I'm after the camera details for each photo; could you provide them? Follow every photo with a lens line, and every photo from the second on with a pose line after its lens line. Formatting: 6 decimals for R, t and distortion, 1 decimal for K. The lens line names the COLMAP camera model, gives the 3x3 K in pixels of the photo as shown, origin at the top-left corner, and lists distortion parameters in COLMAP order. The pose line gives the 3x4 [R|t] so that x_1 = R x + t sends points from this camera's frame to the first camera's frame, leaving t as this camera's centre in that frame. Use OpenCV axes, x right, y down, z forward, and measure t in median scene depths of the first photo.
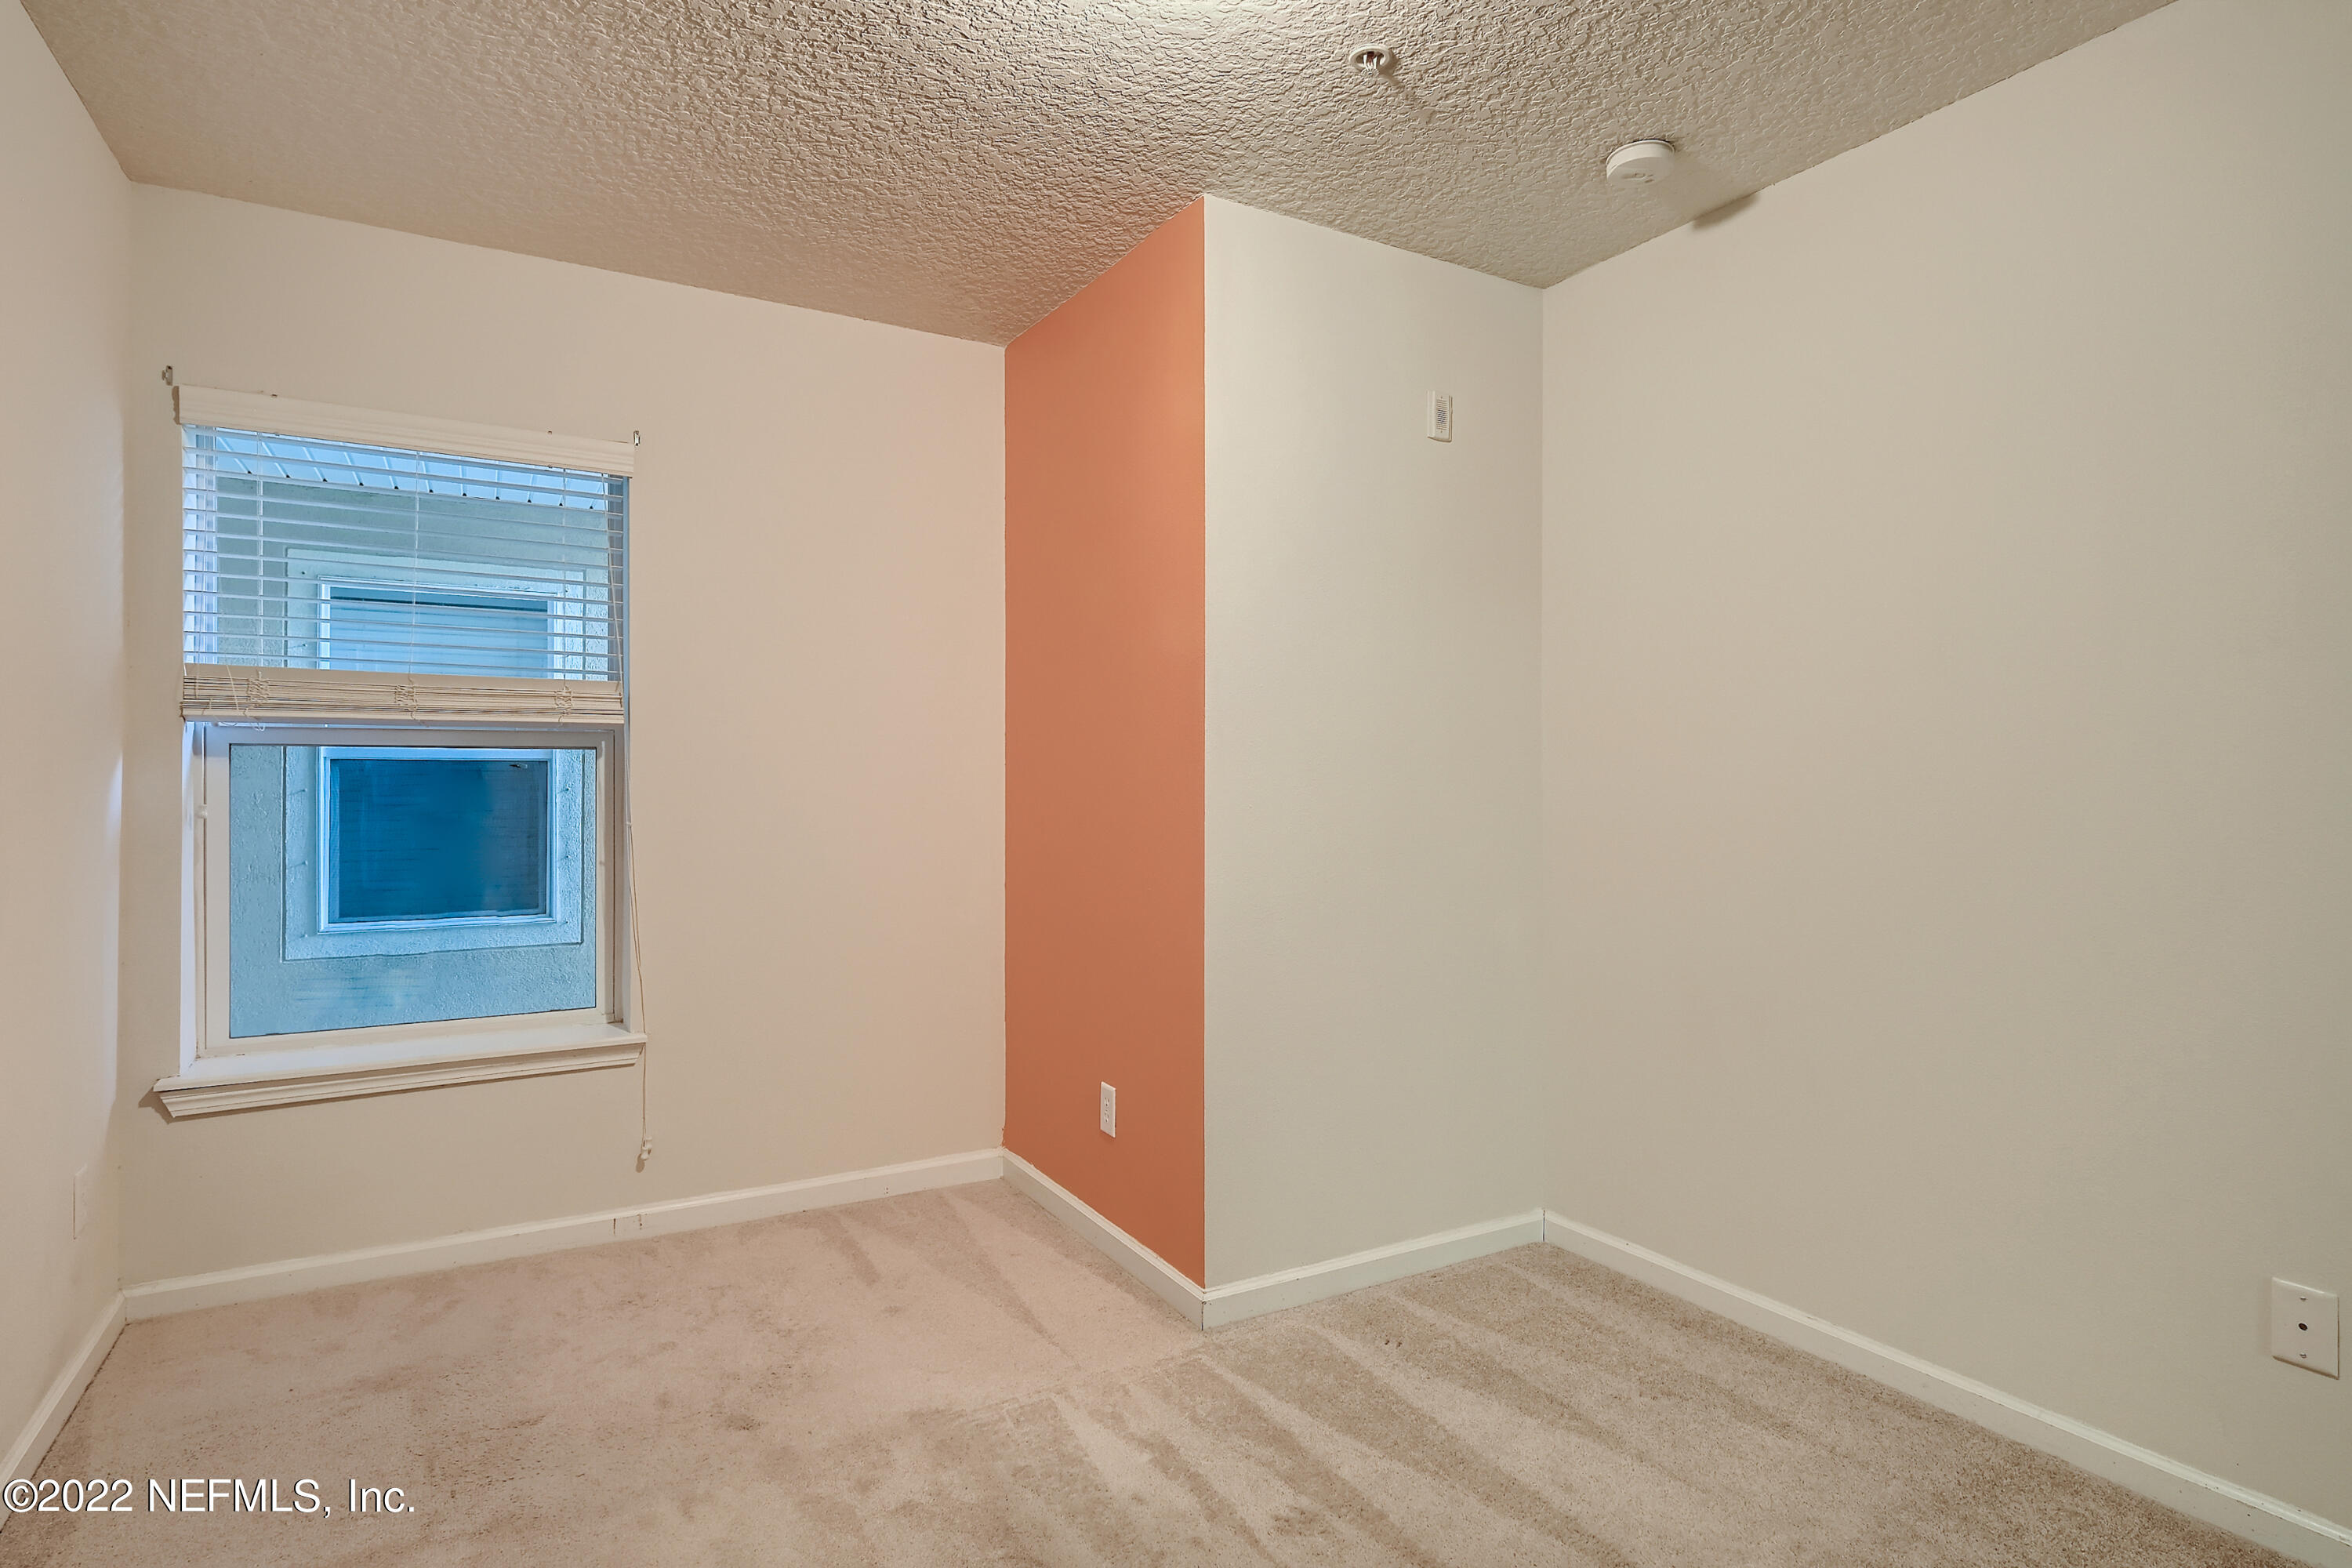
lens RADIAL K [[1229.8, 0, 1173.0], [0, 1229.8, 774.9], [0, 0, 1]] dist [0.002727, -0.000081]
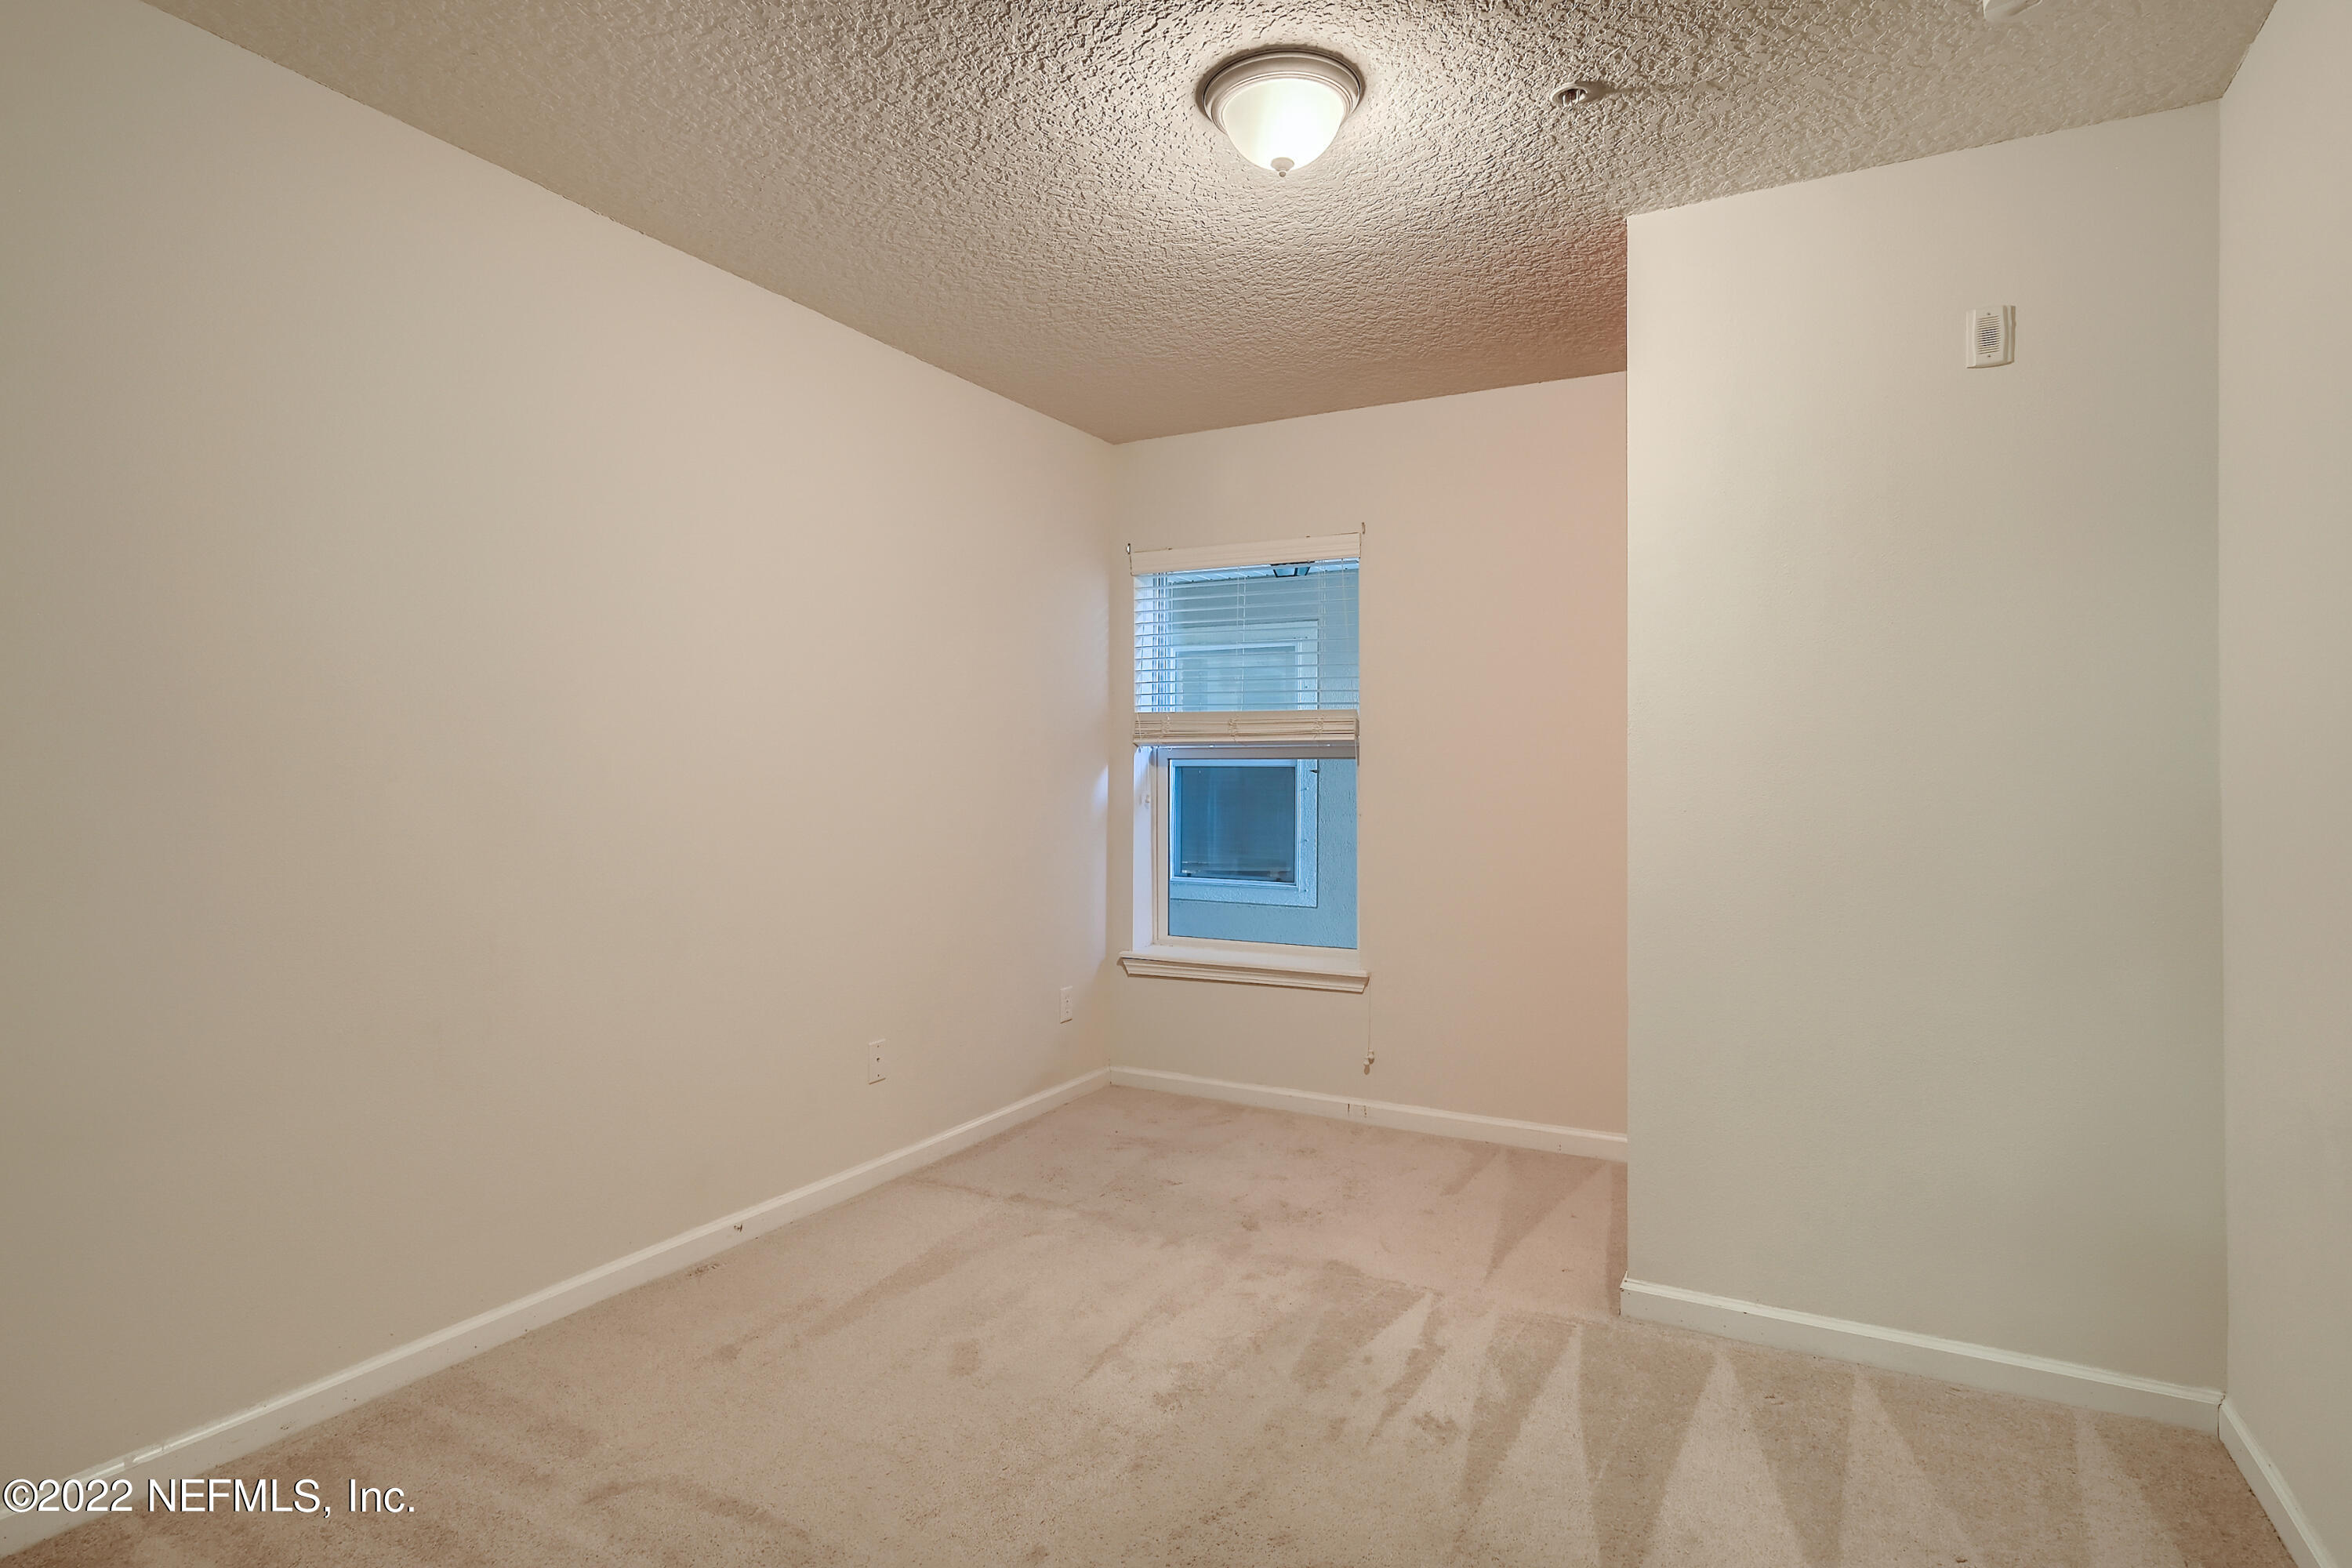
lens RADIAL K [[1229.8, 0, 1173.0], [0, 1229.8, 774.9], [0, 0, 1]] dist [0.002727, -0.000081]
pose [[0.530888, -0.000355, -0.847442, 0.679972], [-0.004888, 0.999982, -0.003481, 0.002818], [0.847428, 0.005990, 0.530877, 0.126355]]
